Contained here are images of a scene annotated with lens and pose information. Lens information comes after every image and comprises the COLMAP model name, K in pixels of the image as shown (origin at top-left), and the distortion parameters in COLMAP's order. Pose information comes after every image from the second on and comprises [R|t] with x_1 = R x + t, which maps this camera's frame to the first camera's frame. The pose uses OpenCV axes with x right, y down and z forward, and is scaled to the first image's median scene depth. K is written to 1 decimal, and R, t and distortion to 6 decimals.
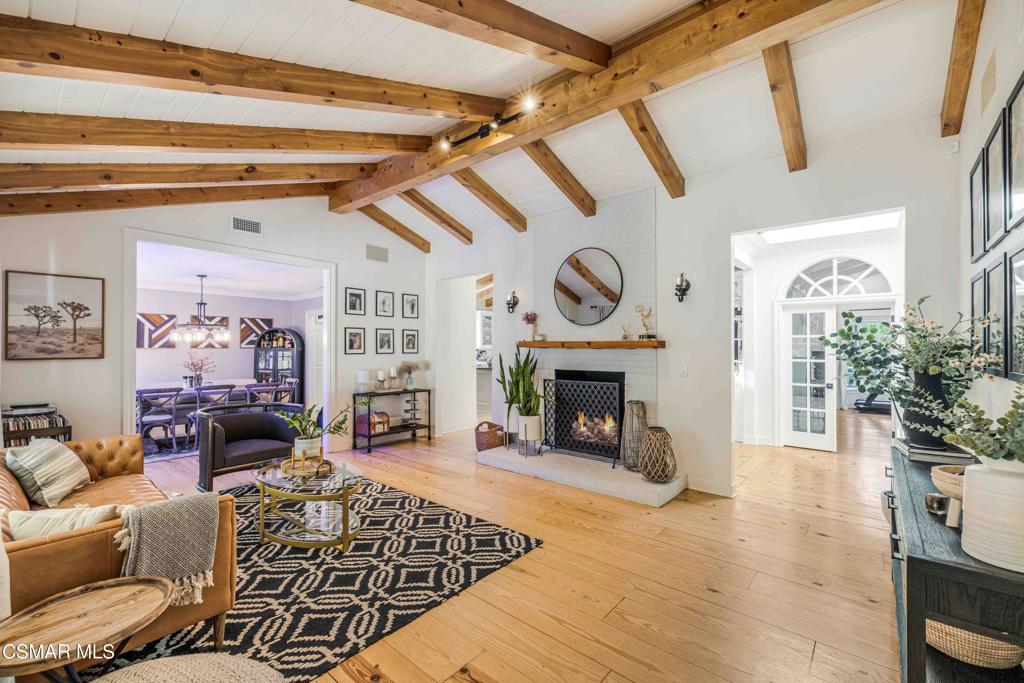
lens RADIAL K [[429.8, 0, 509.6], [0, 429.8, 343.9], [0, 0, 1]] dist [0.000115, 0.000040]
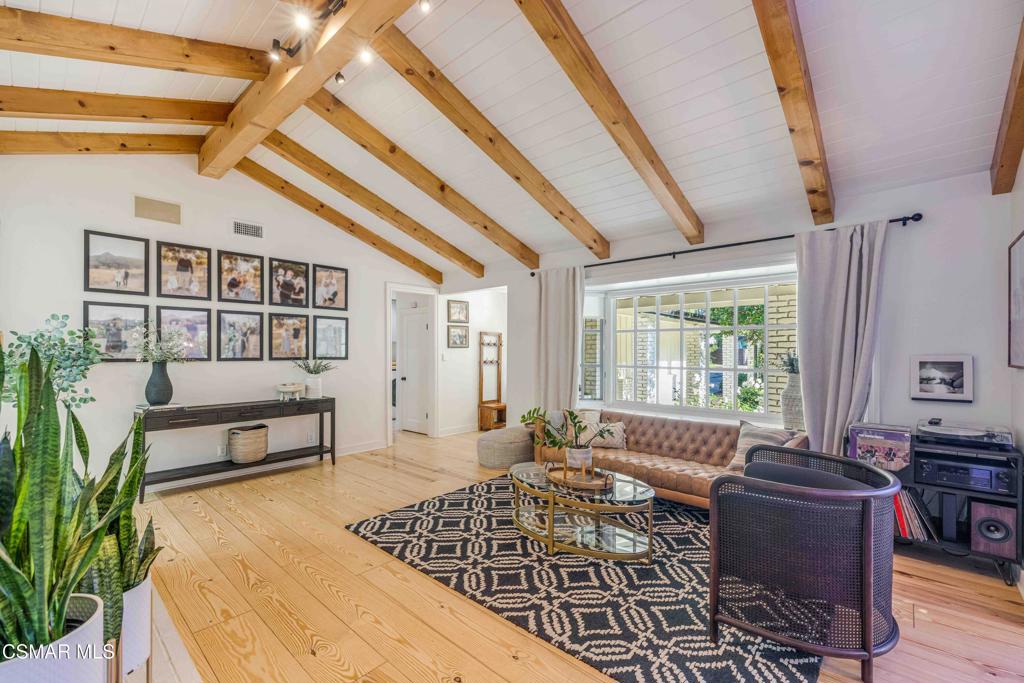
lens RADIAL K [[435.7, 0, 514.9], [0, 435.7, 352.7], [0, 0, 1]] dist [0.001268, 0.000032]
pose [[-0.999684, -0.001916, 0.025048, -0.342143], [-0.001920, 0.999998, -0.000138, 0.014887], [-0.025048, -0.000186, -0.999686, 1.877921]]
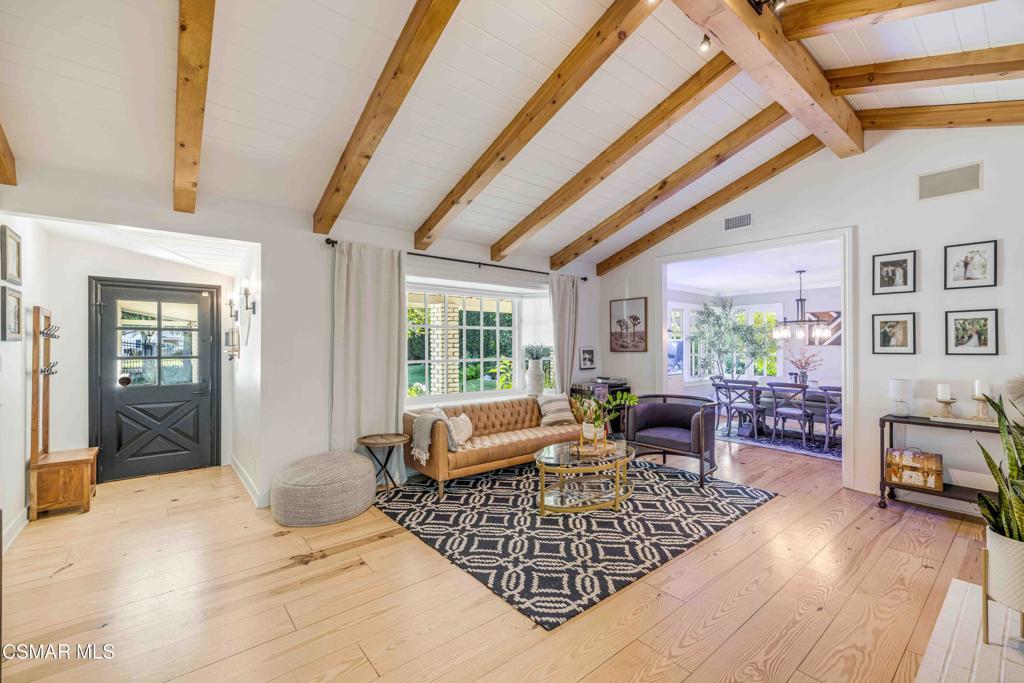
lens RADIAL K [[429.8, 0, 509.6], [0, 429.8, 343.9], [0, 0, 1]] dist [0.000115, 0.000040]
pose [[-0.176840, -0.003899, -0.984232, 0.675656], [0.008292, 0.999951, -0.005452, 0.012762], [0.984205, -0.009126, -0.176799, 0.951360]]
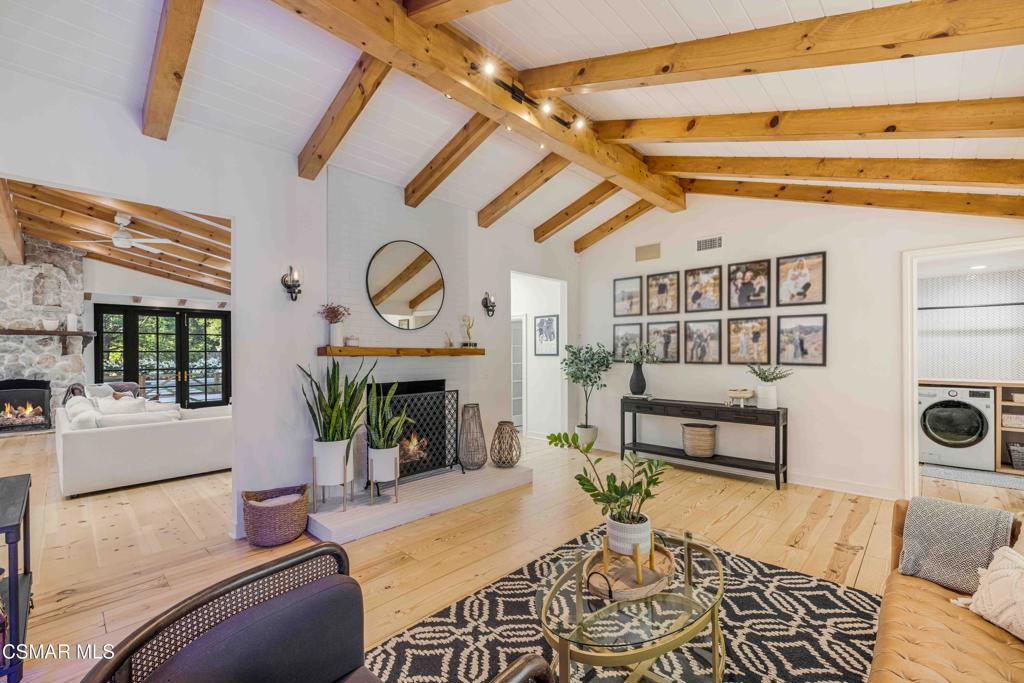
lens RADIAL K [[432.0, 0, 511.3], [0, 432.0, 350.5], [0, 0, 1]] dist [-0.000010, 0.000076]
pose [[0.059441, 0.006608, 0.998210, -1.008166], [-0.003772, 0.999972, -0.006395, 0.005189], [-0.998225, -0.003386, 0.059464, 1.081553]]
